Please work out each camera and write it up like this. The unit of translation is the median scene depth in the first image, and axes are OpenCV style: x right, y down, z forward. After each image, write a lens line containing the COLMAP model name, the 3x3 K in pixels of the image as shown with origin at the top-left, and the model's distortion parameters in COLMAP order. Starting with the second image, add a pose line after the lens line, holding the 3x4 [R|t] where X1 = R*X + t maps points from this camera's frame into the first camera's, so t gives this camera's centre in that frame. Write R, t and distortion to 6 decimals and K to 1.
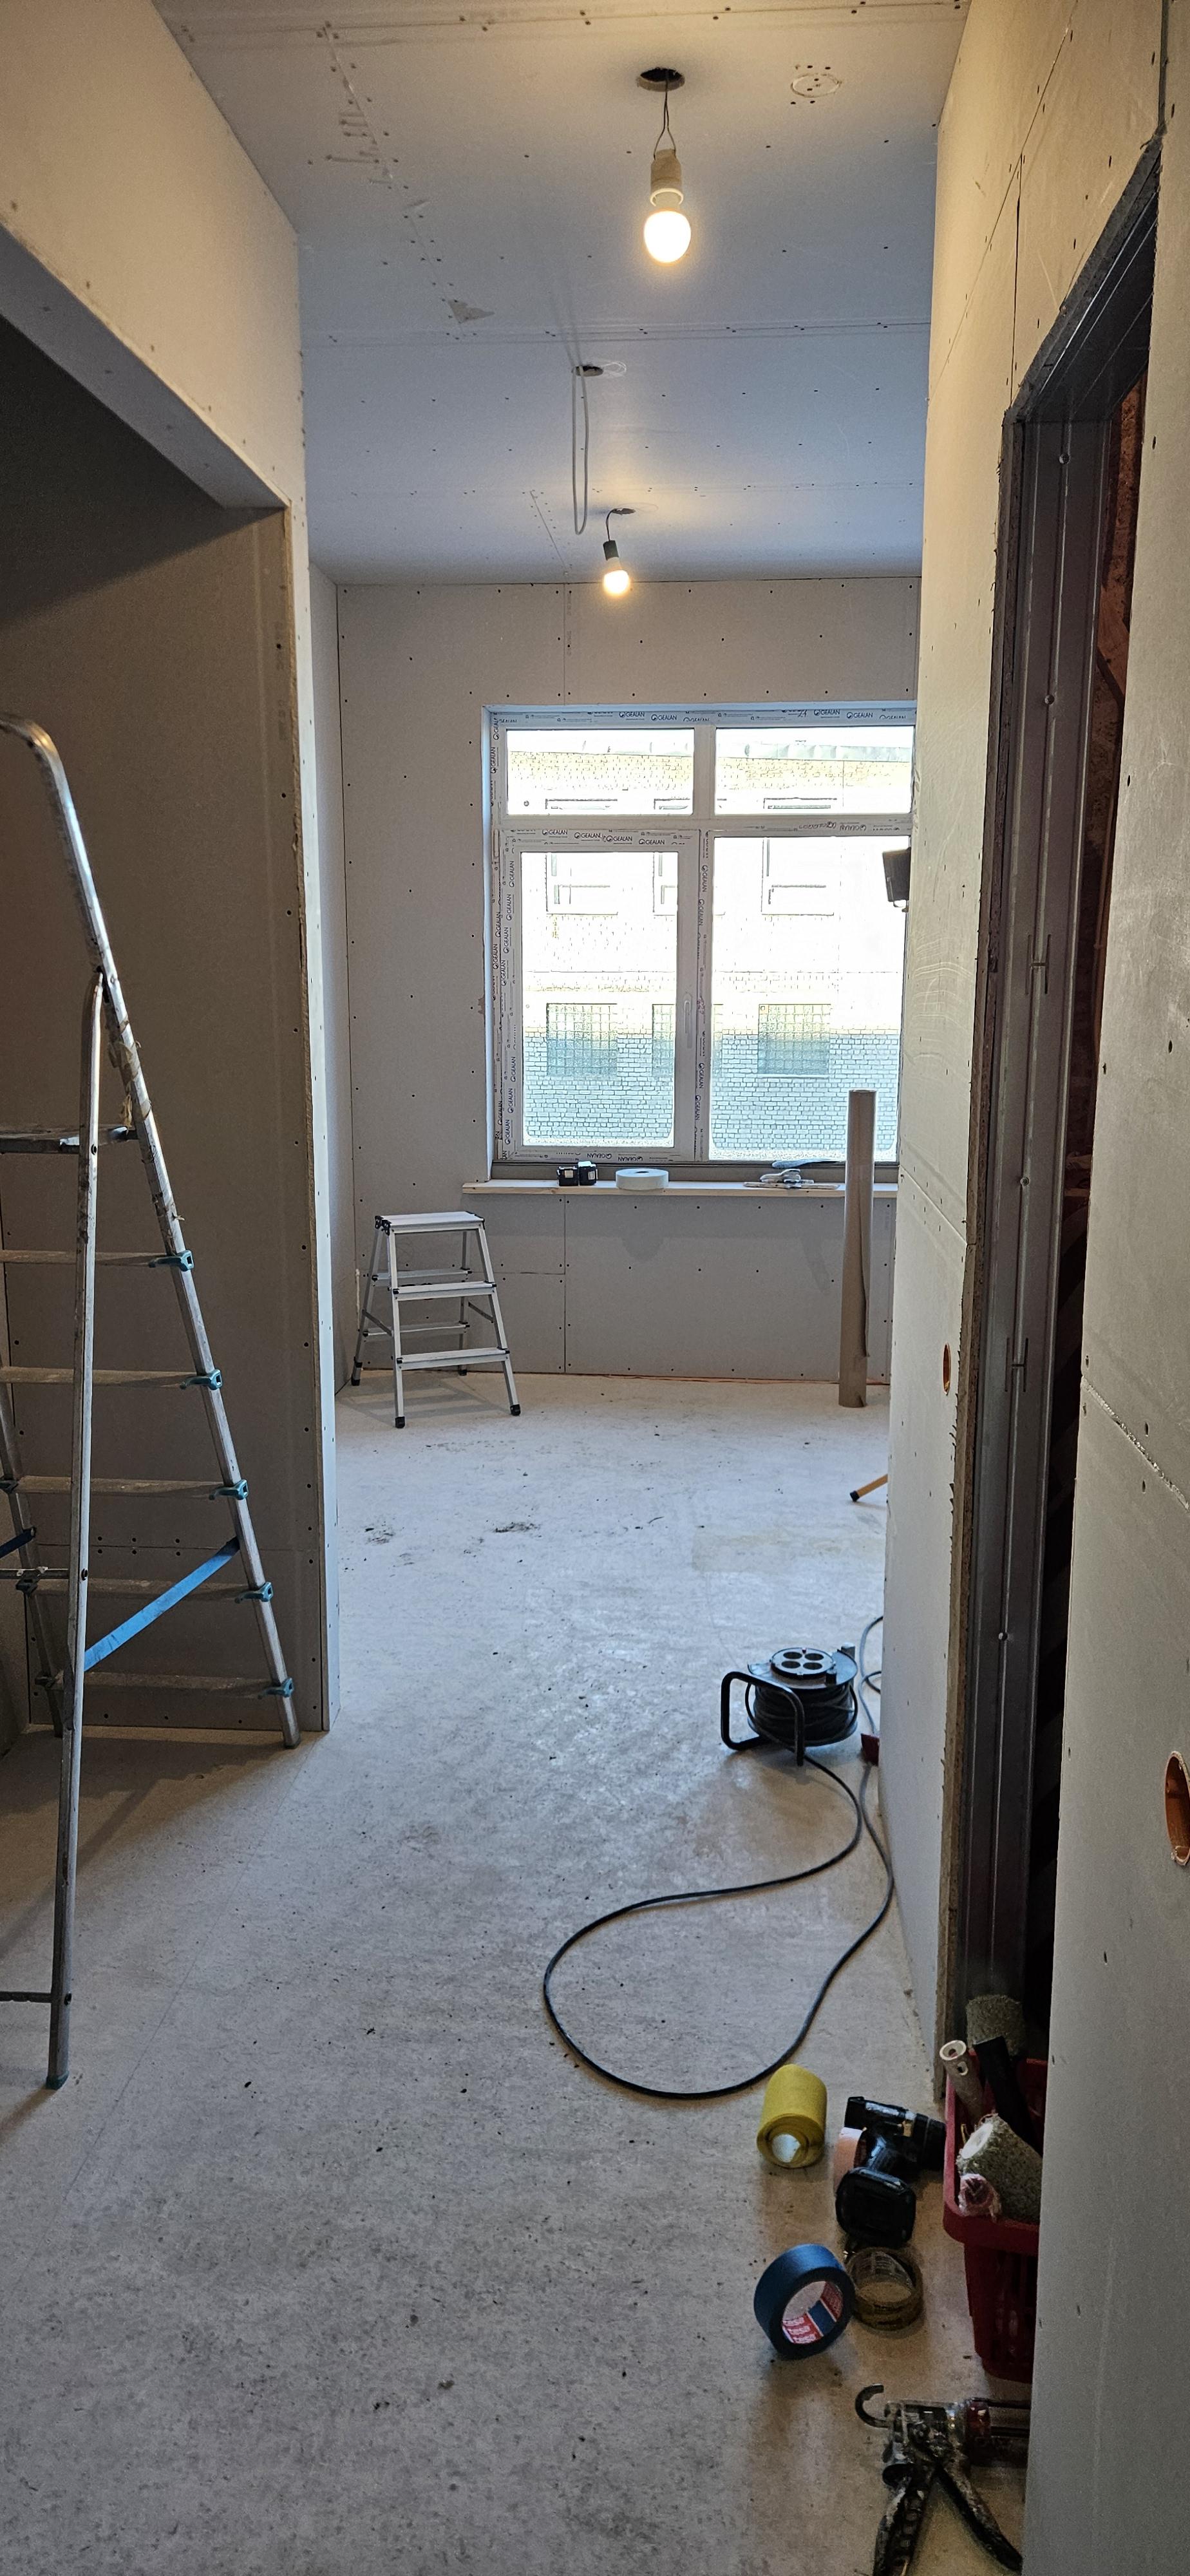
lens RADIAL K [[1764.5, 0, 553.7], [0, 1764.5, 1295.6], [0, 0, 1]] dist [0.087868, -0.045622]
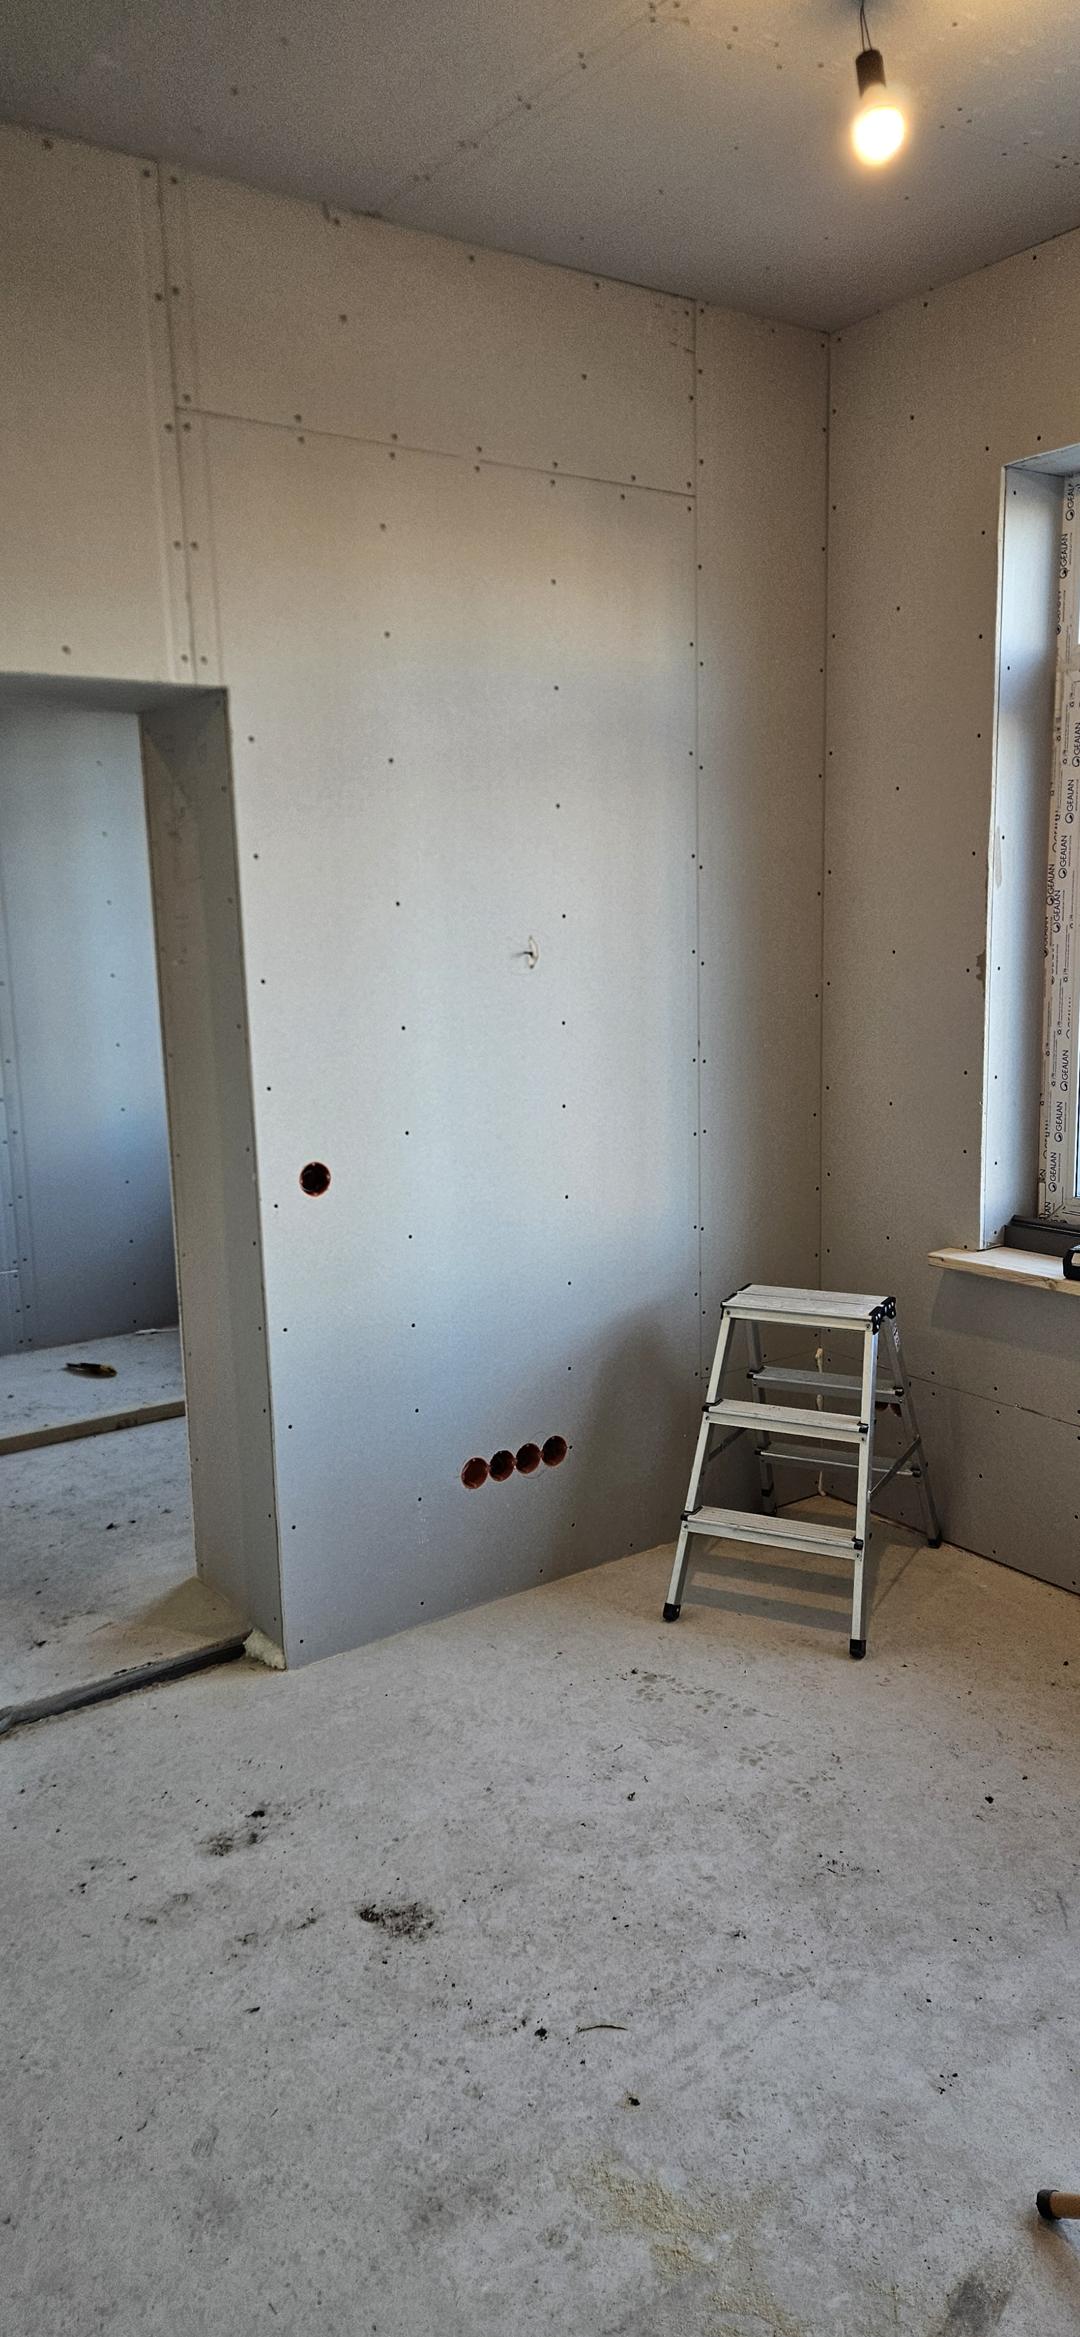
lens RADIAL K [[1625.0, 0, 572.8], [0, 1625.0, 1157.1], [0, 0, 1]] dist [0.061438, -0.004473]
pose [[0.673473, 0.108128, -0.731261, 0.358392], [-0.128687, 0.991288, 0.028059, -0.122926], [0.727924, 0.075207, 0.681520, 0.664378]]
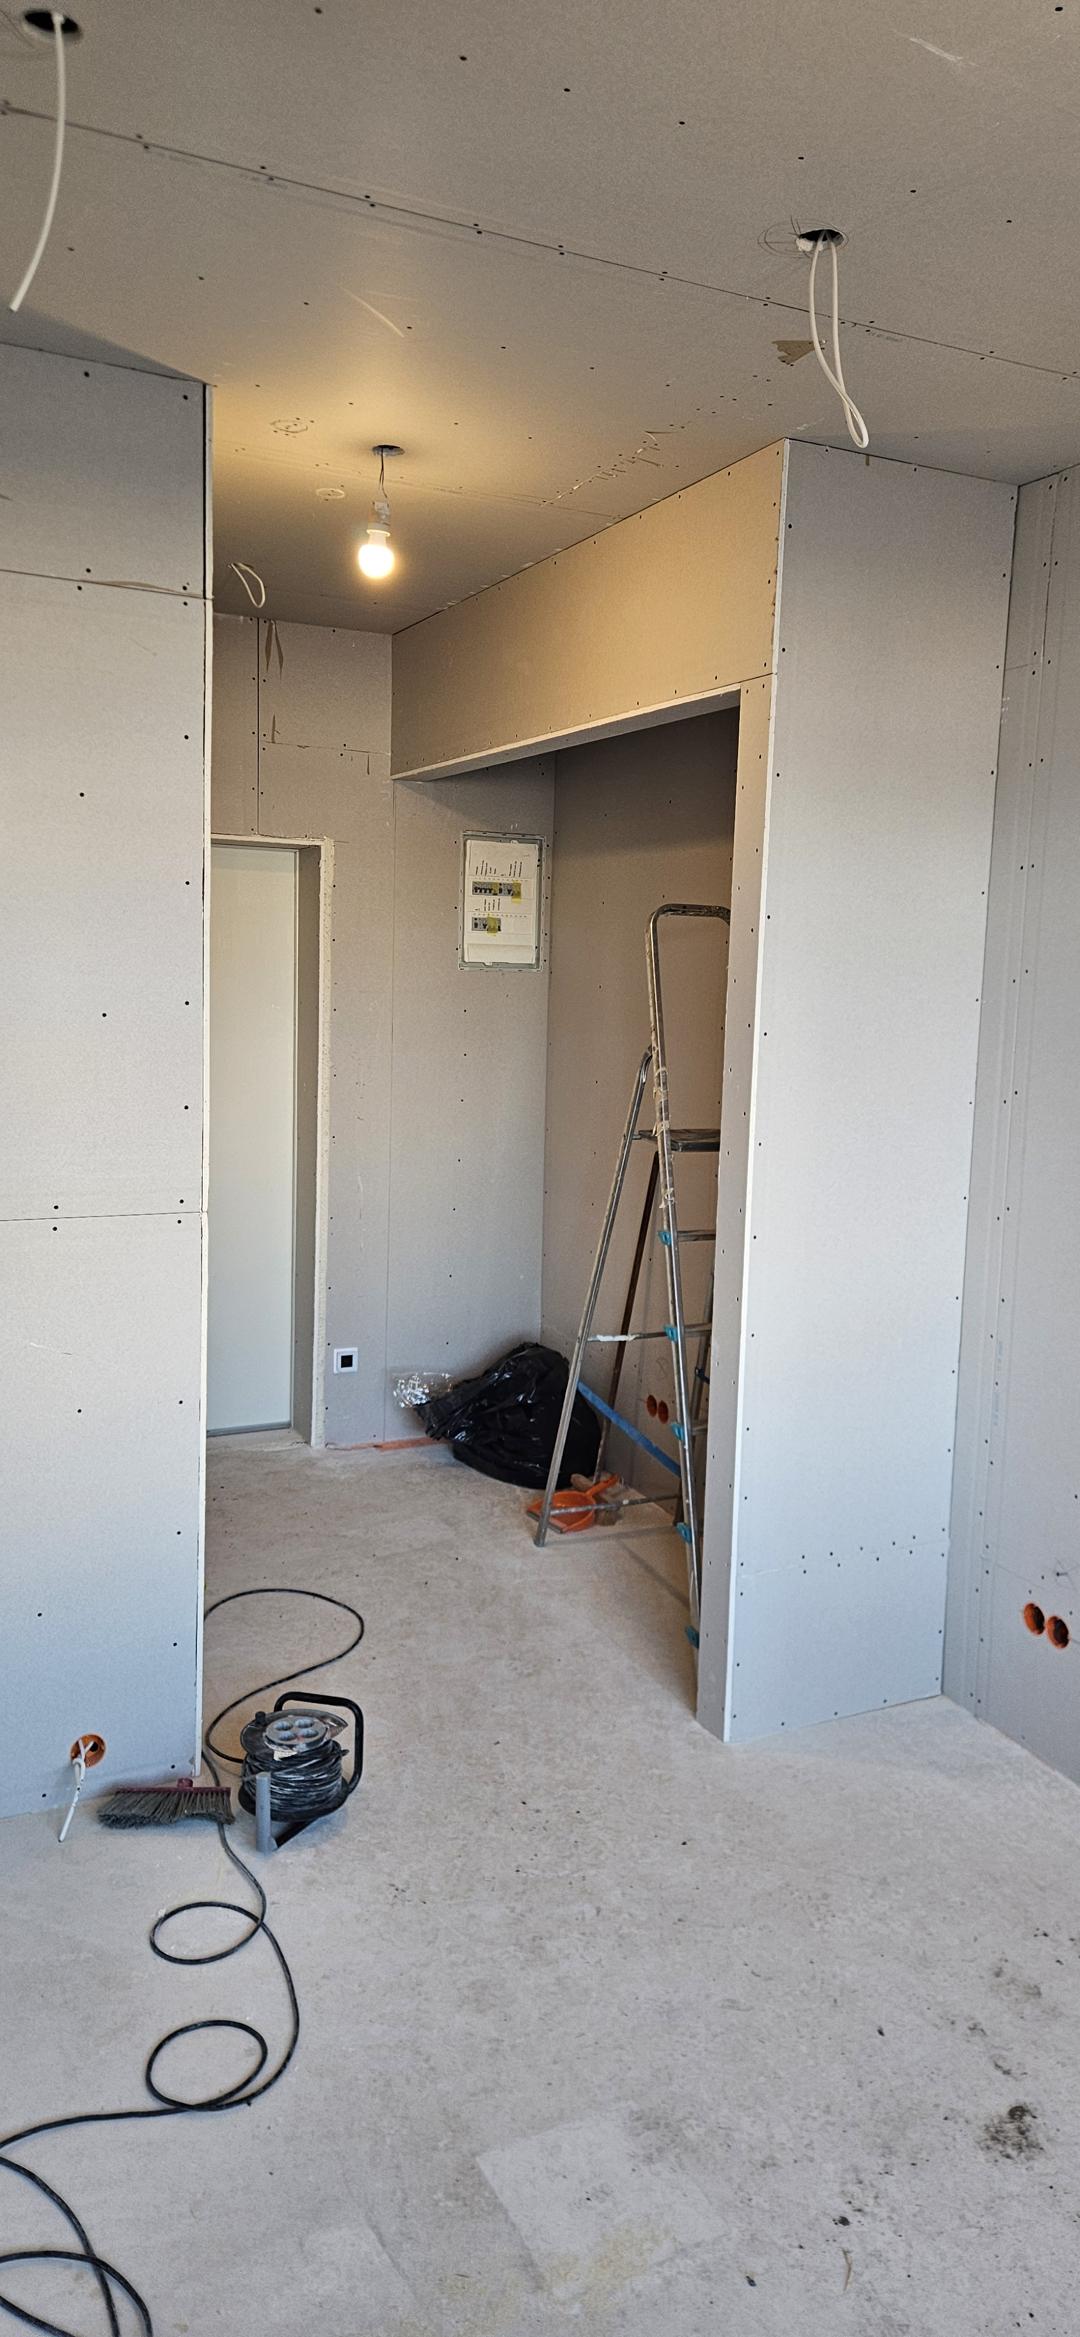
lens RADIAL K [[1625.0, 0, 572.8], [0, 1625.0, 1157.1], [0, 0, 1]] dist [0.061438, -0.004473]
pose [[-0.846268, 0.040147, -0.531242, 0.341589], [-0.136028, 0.947822, 0.288322, -0.270826], [0.515098, 0.316261, -0.796651, 1.222206]]
